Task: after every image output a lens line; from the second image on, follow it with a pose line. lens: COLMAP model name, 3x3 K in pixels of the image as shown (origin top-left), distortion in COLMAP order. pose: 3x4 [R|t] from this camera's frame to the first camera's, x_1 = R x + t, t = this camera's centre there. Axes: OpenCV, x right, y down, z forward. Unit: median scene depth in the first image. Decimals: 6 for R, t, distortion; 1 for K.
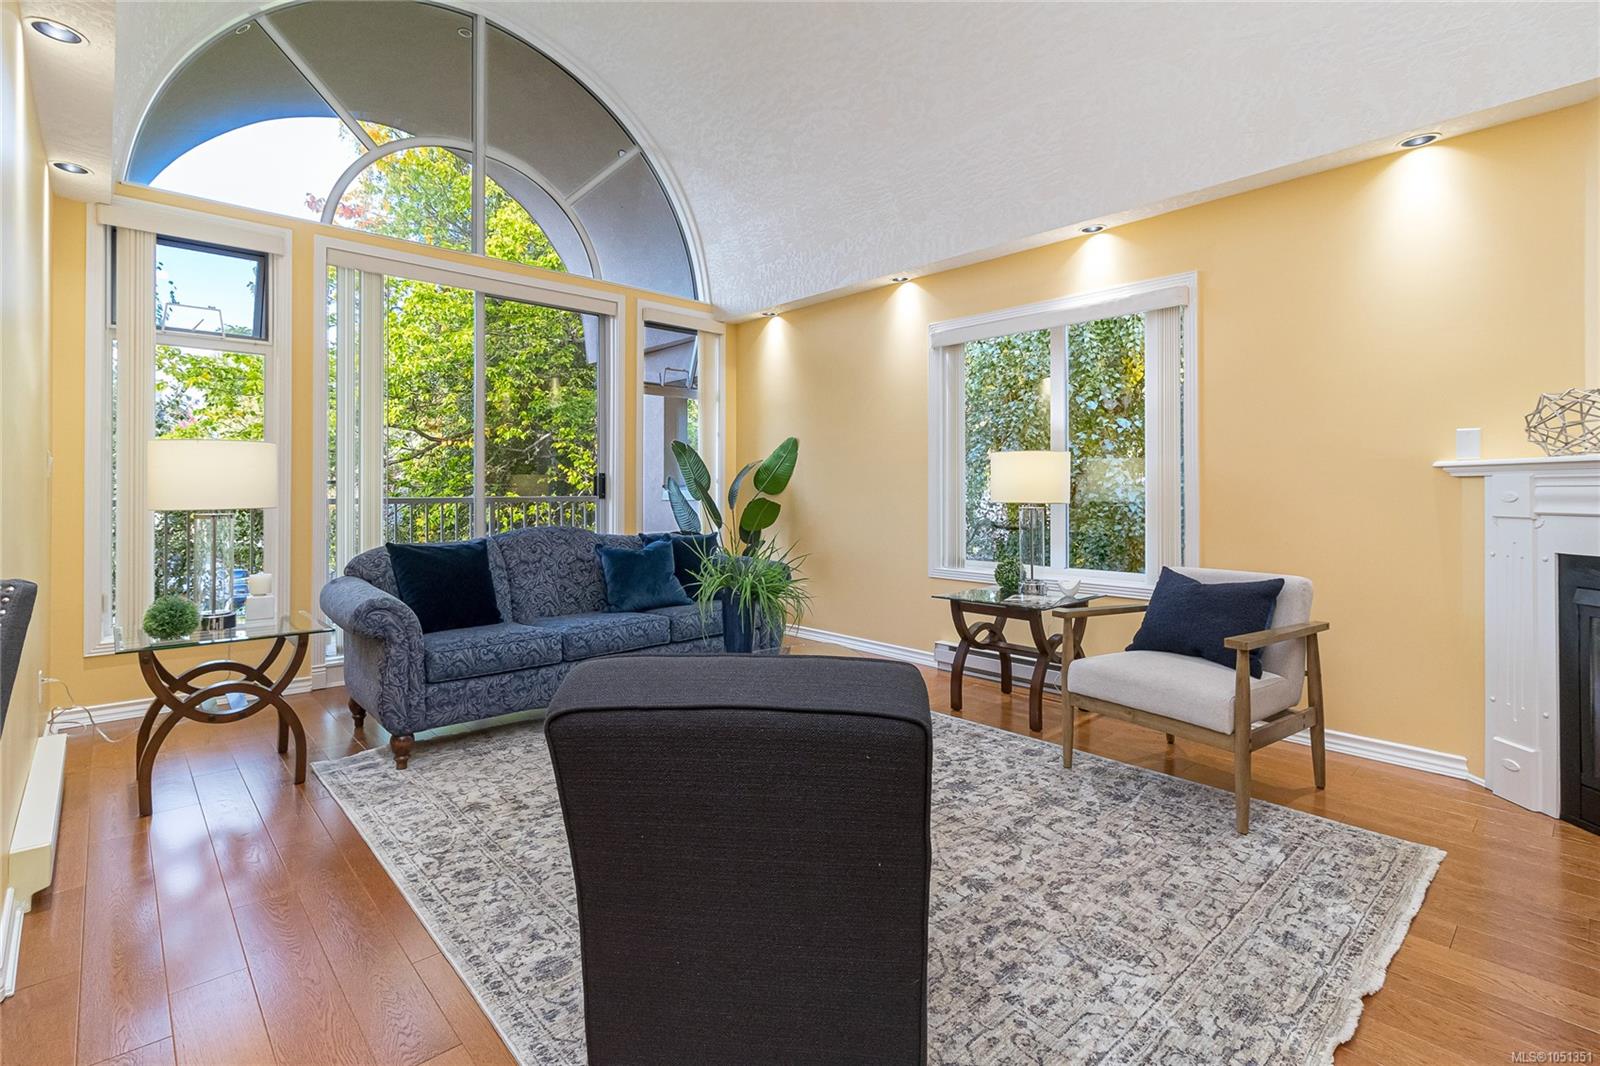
lens RADIAL K [[746.6, 0, 795.1], [0, 746.6, 485.2], [0, 0, 1]] dist [-0.001336, -0.000611]
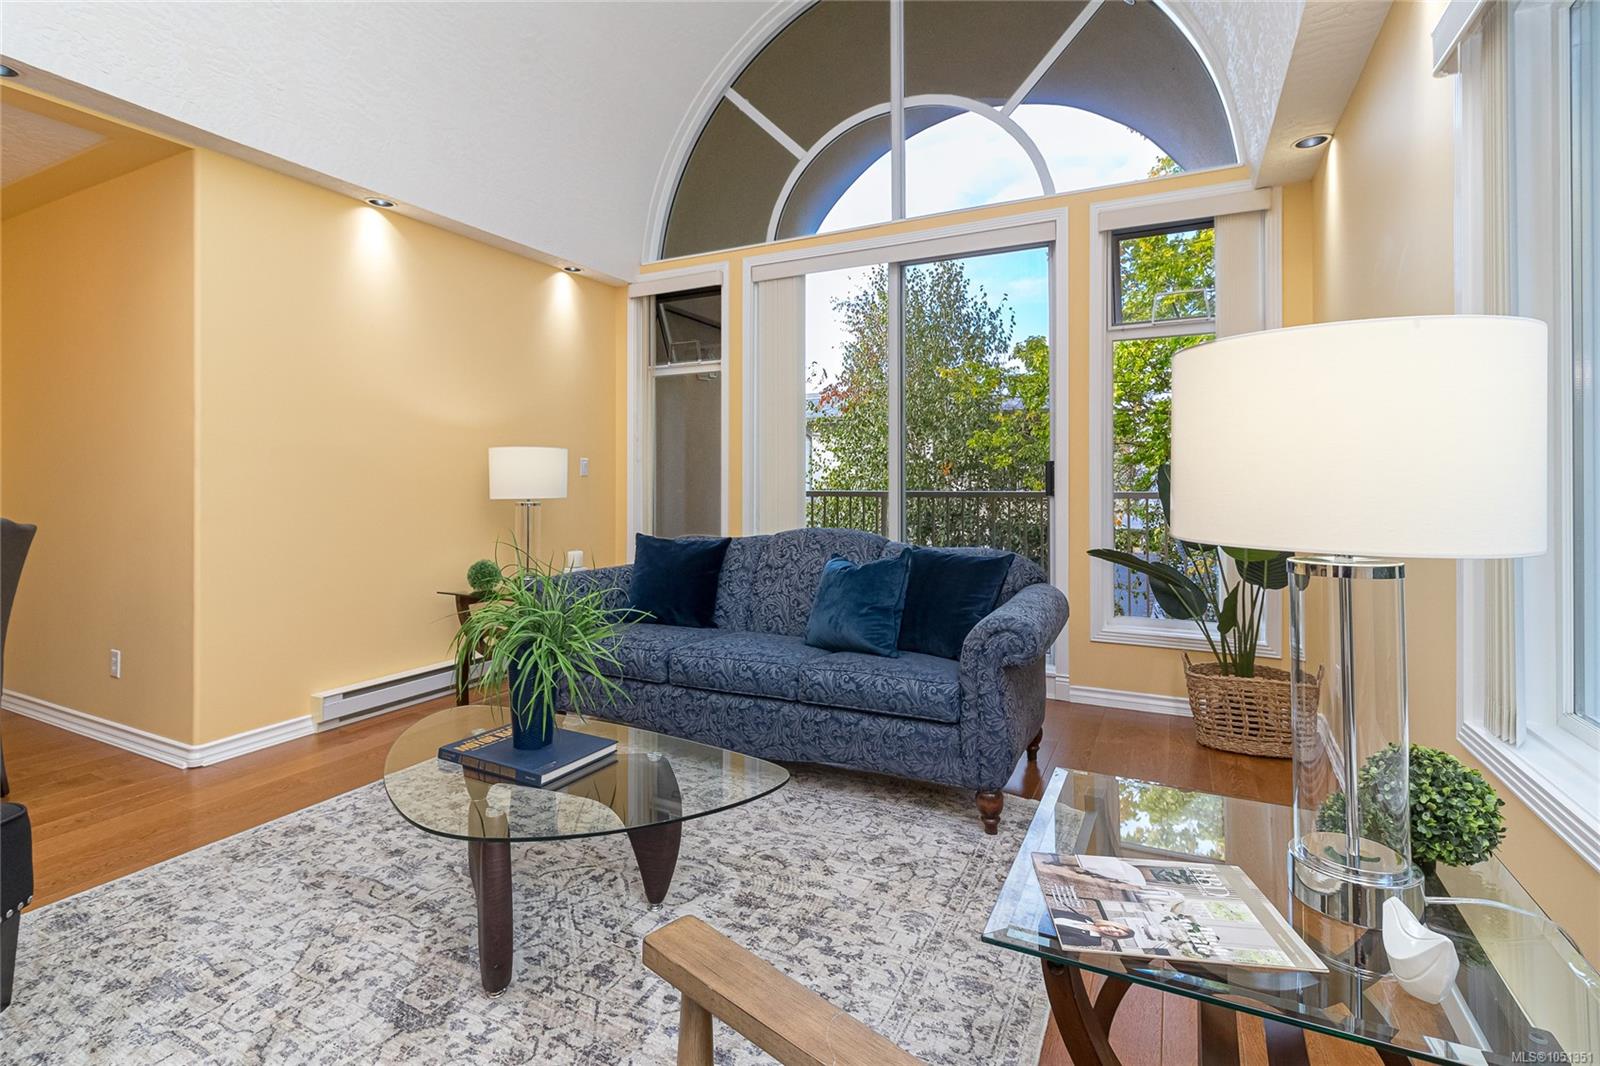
lens RADIAL K [[746.6, 0, 795.1], [0, 746.6, 485.2], [0, 0, 1]] dist [-0.001336, -0.000611]
pose [[0.348854, -0.003403, -0.937171, 0.515513], [0.008950, 0.999960, -0.000300, 0.007690], [0.937134, -0.008283, 0.348870, 0.781581]]
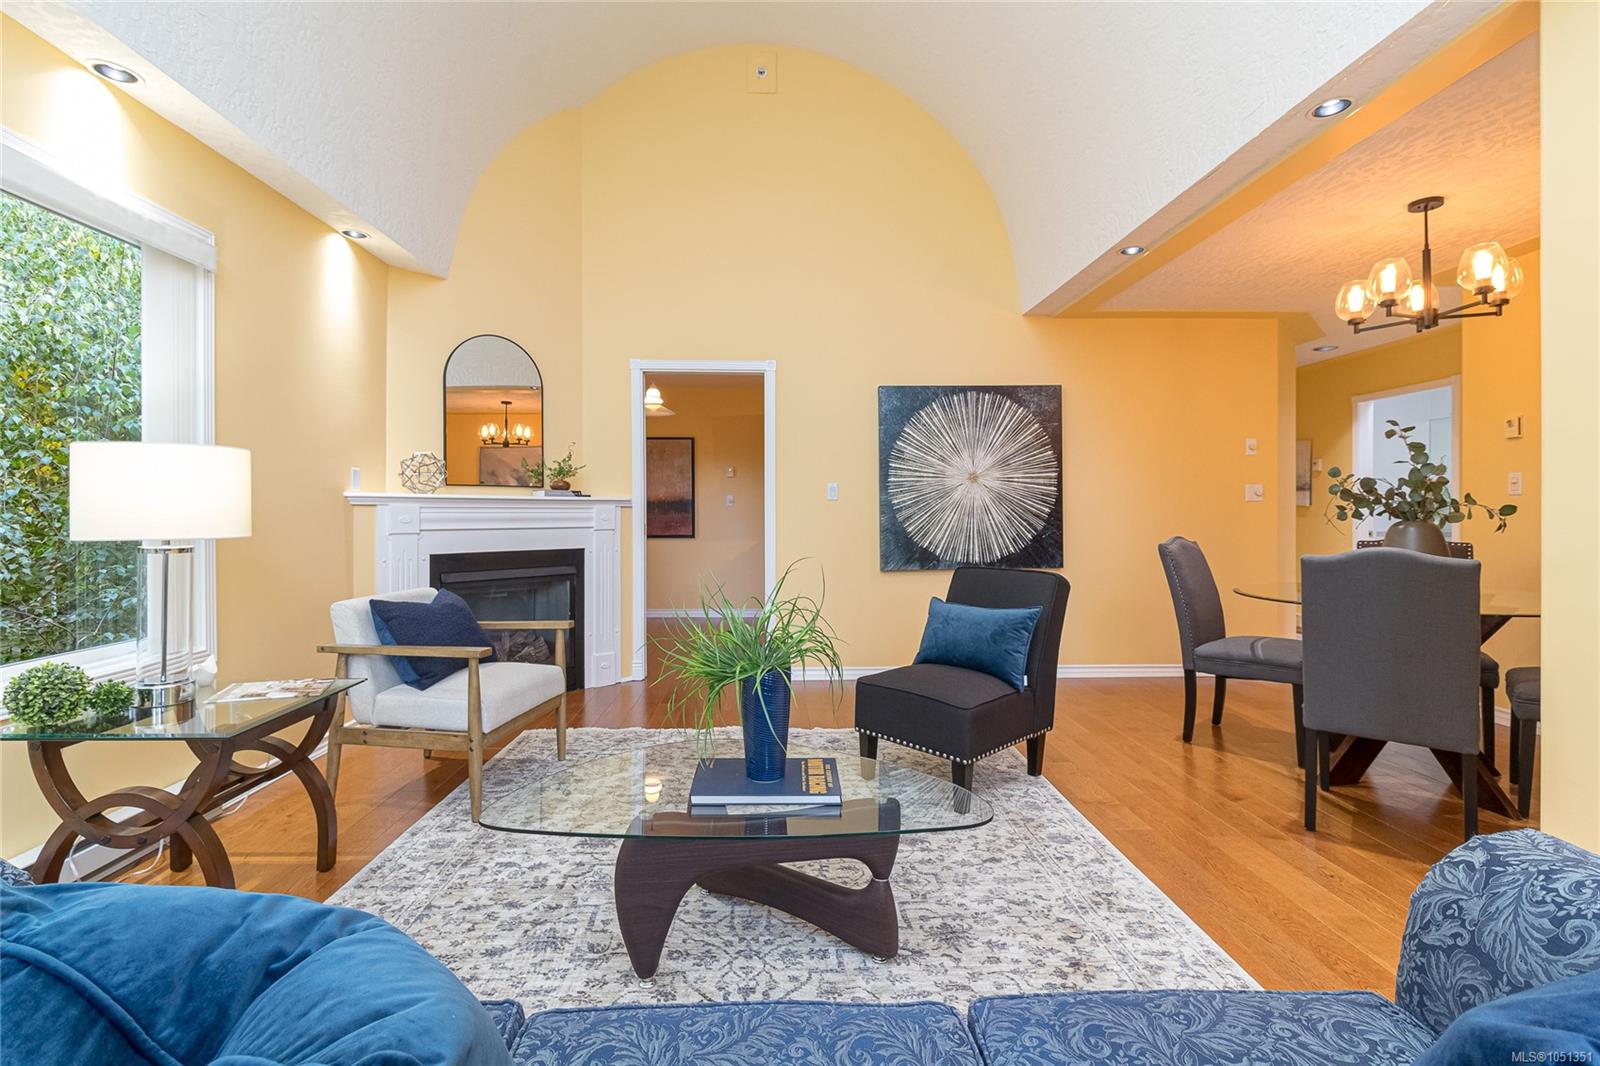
lens RADIAL K [[720.7, 0, 800.0], [0, 720.7, 533.0], [0, 0, 1]] dist [-0.000025, -0.000063]
pose [[-0.759846, -0.014359, 0.649945, -0.411786], [-0.008770, 0.999891, 0.011837, 0.013077], [-0.650044, 0.003294, -0.759889, 1.166353]]
